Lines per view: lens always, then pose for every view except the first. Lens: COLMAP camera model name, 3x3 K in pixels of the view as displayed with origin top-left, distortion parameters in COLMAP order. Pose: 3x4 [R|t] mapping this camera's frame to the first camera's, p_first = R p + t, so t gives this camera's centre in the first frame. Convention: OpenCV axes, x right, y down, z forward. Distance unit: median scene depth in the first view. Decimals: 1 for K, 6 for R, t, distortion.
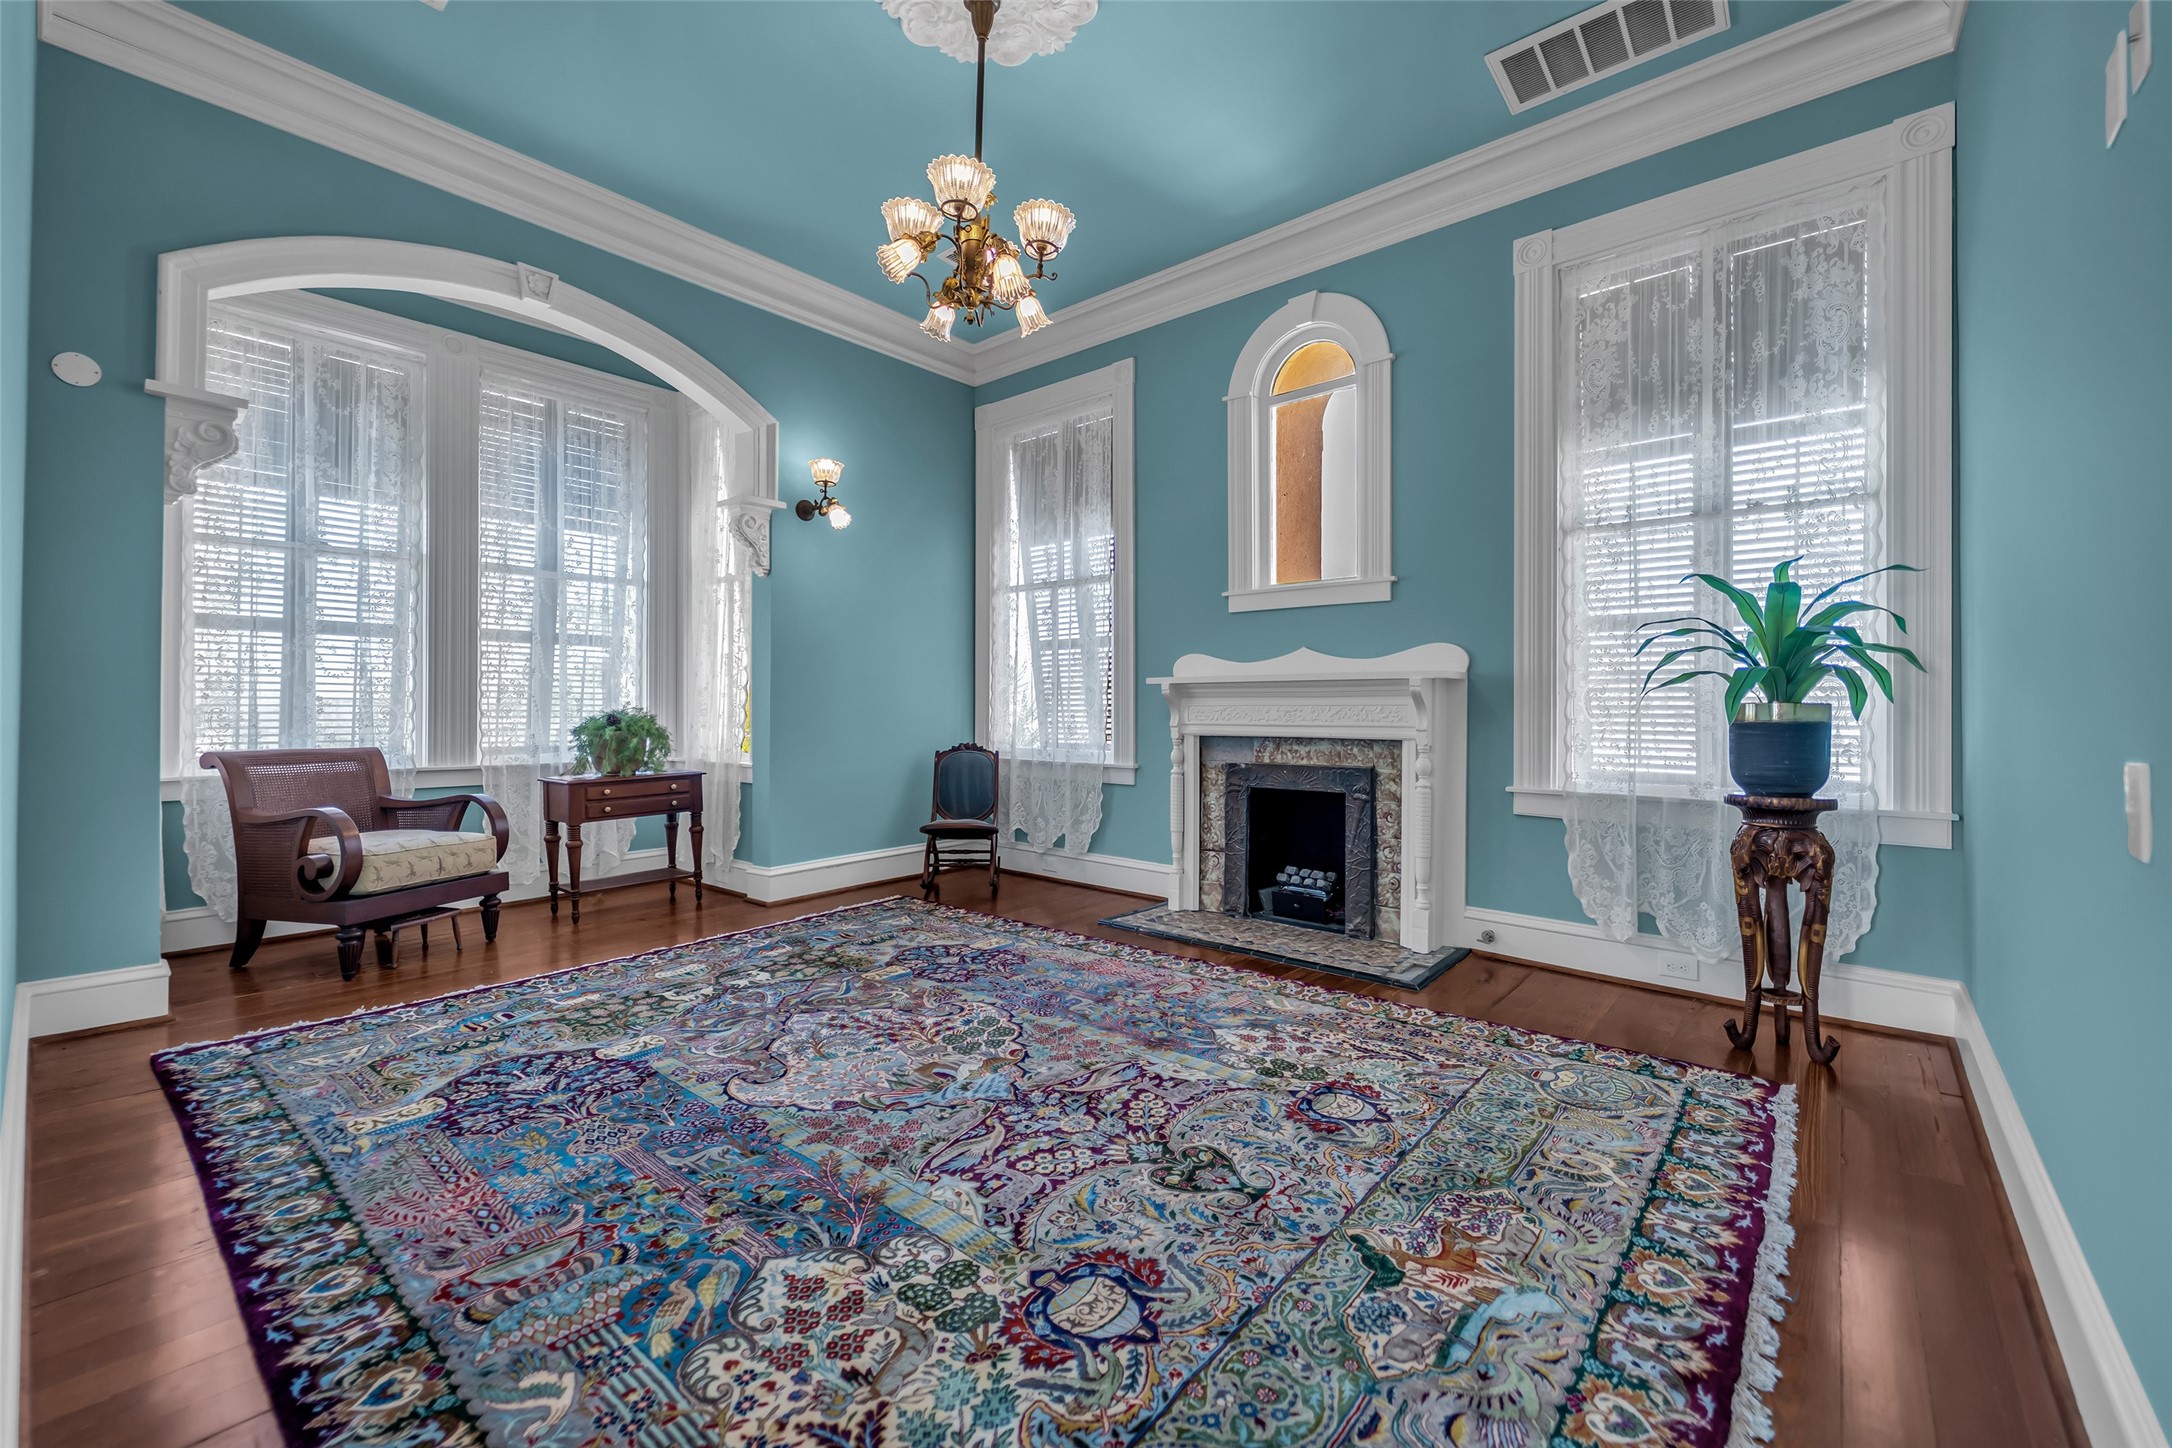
lens RADIAL K [[883.9, 0, 1103.2], [0, 883.9, 711.6], [0, 0, 1]] dist [0.004125, -0.002336]
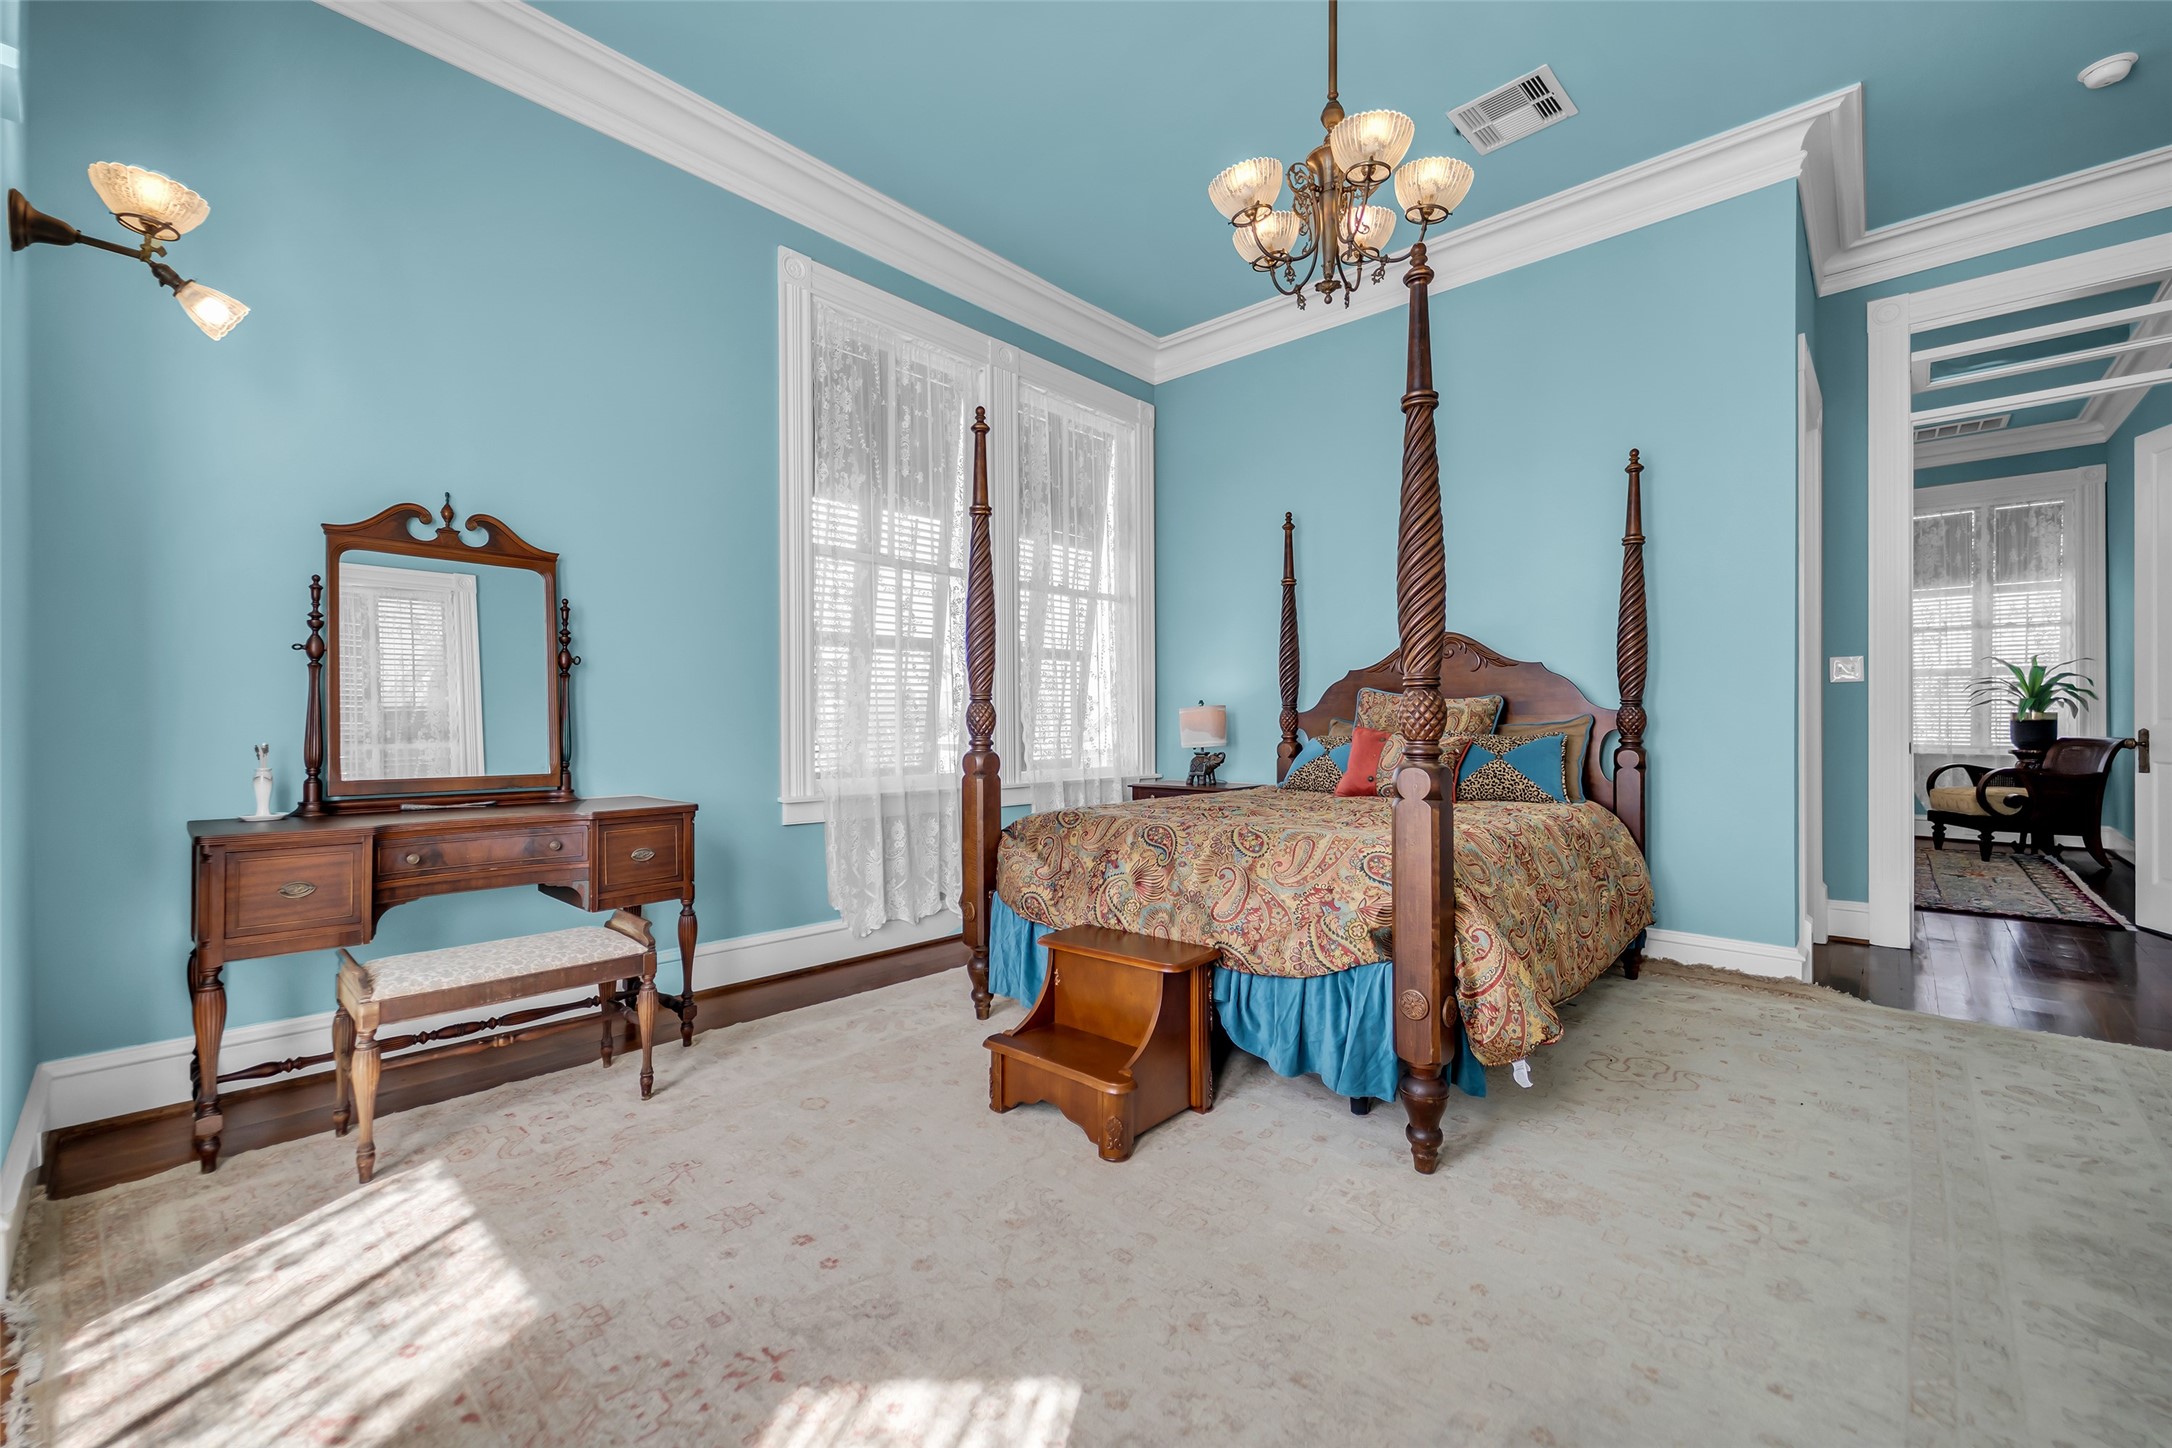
lens RADIAL K [[883.9, 0, 1098.2], [0, 883.9, 709.6], [0, 0, 1]] dist [0.004125, -0.002336]
pose [[0.999039, 0.002161, -0.043775, -1.395598], [-0.002350, 0.999988, -0.004281, -0.001476], [0.043765, 0.004380, 0.999032, -1.271811]]
